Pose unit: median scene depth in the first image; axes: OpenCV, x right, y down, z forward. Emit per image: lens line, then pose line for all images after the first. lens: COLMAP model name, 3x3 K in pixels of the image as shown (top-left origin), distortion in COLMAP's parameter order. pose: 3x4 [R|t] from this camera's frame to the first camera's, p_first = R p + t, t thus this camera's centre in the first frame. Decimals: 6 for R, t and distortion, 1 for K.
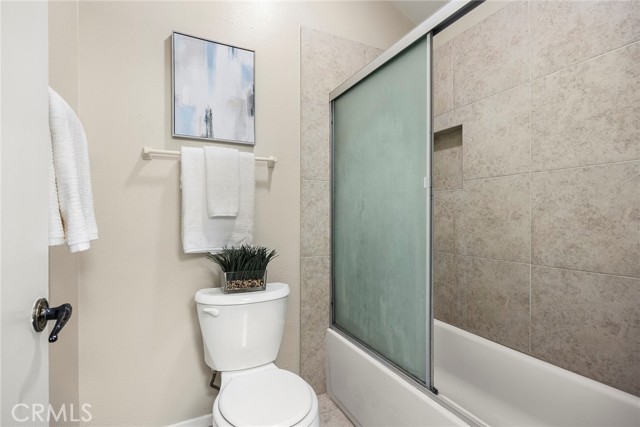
lens RADIAL K [[290.0, 0, 320.0], [0, 290.0, 213.5], [0, 0, 1]] dist [0.000002, 0.000198]
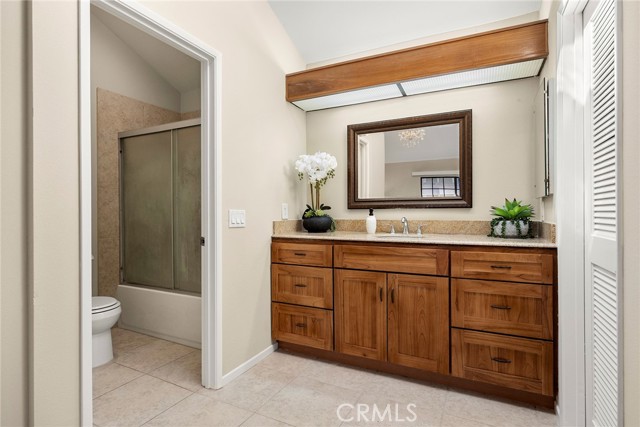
lens RADIAL K [[319.9, 0, 320.0], [0, 319.9, 213.5], [0, 0, 1]] dist [-0.016949, -0.000361]
pose [[0.805643, -0.009393, 0.592327, -0.131765], [0.007288, 0.999956, 0.005944, 0.019596], [-0.592356, -0.000471, 0.805676, -1.226041]]
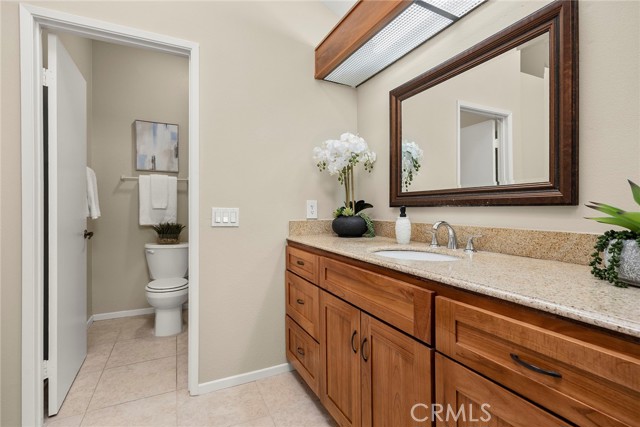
lens RADIAL K [[299.2, 0, 318.9], [0, 299.2, 208.2], [0, 0, 1]] dist [-0.002100, 0.000030]
pose [[0.999862, -0.001612, -0.016549, 0.820350], [0.001587, 0.999998, -0.001503, 0.012858], [0.016552, 0.001476, 0.999862, -1.090988]]
